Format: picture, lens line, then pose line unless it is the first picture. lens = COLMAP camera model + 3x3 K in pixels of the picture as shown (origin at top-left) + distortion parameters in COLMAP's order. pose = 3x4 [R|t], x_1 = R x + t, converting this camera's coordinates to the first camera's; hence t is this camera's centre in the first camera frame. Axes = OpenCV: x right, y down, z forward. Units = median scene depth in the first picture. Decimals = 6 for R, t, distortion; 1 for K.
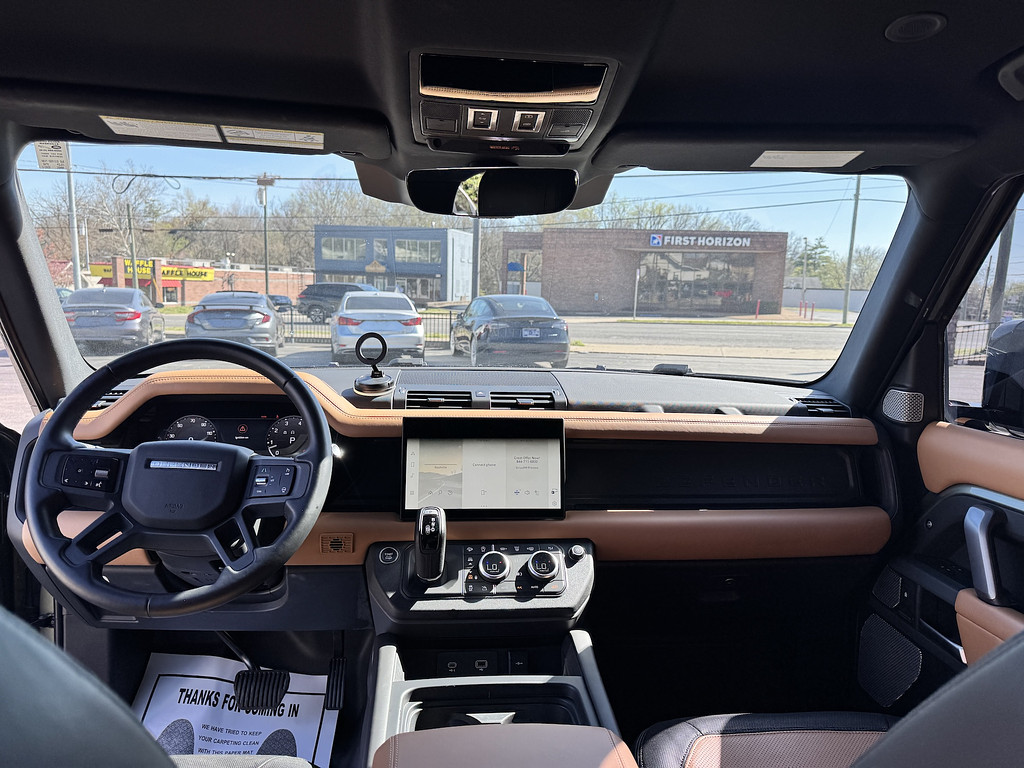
lens RADIAL K [[723.6, 0, 515.1], [0, 723.6, 384.3], [0, 0, 1]] dist [0.038537, -0.038746]
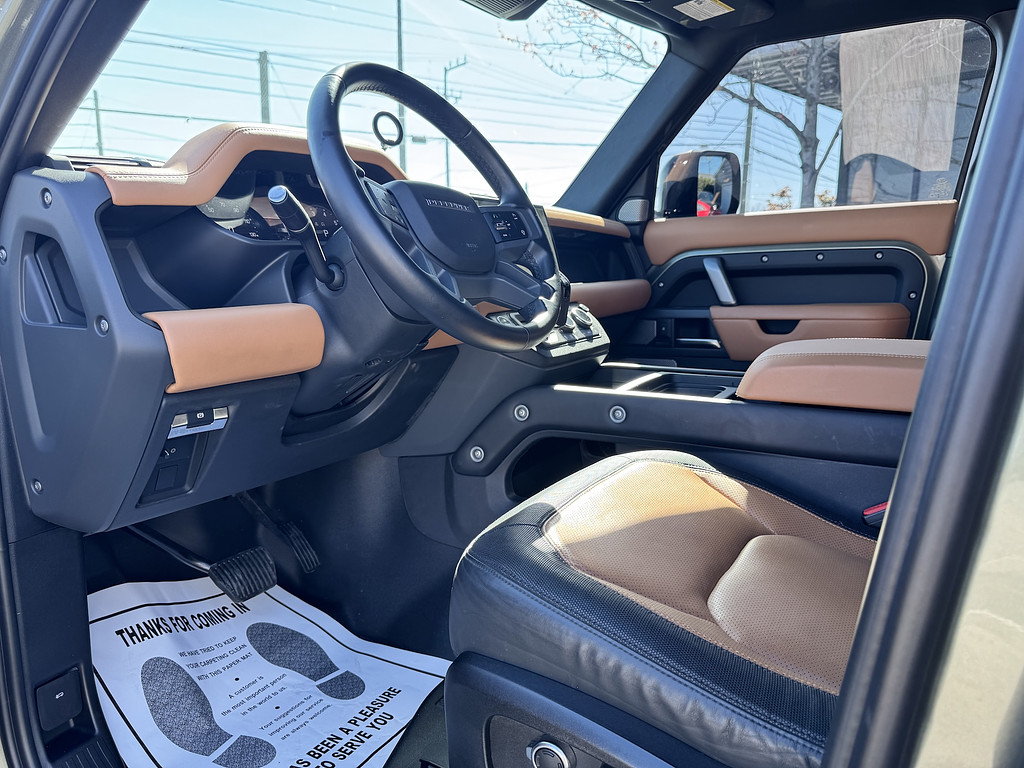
lens RADIAL K [[723.6, 0, 513.3], [0, 723.6, 380.0], [0, 0, 1]] dist [0.038537, -0.038746]
pose [[0.596589, -0.169667, 0.784407, -0.842690], [0.127631, 0.985016, 0.115988, 0.166832], [-0.792333, 0.030918, 0.609305, 0.300128]]
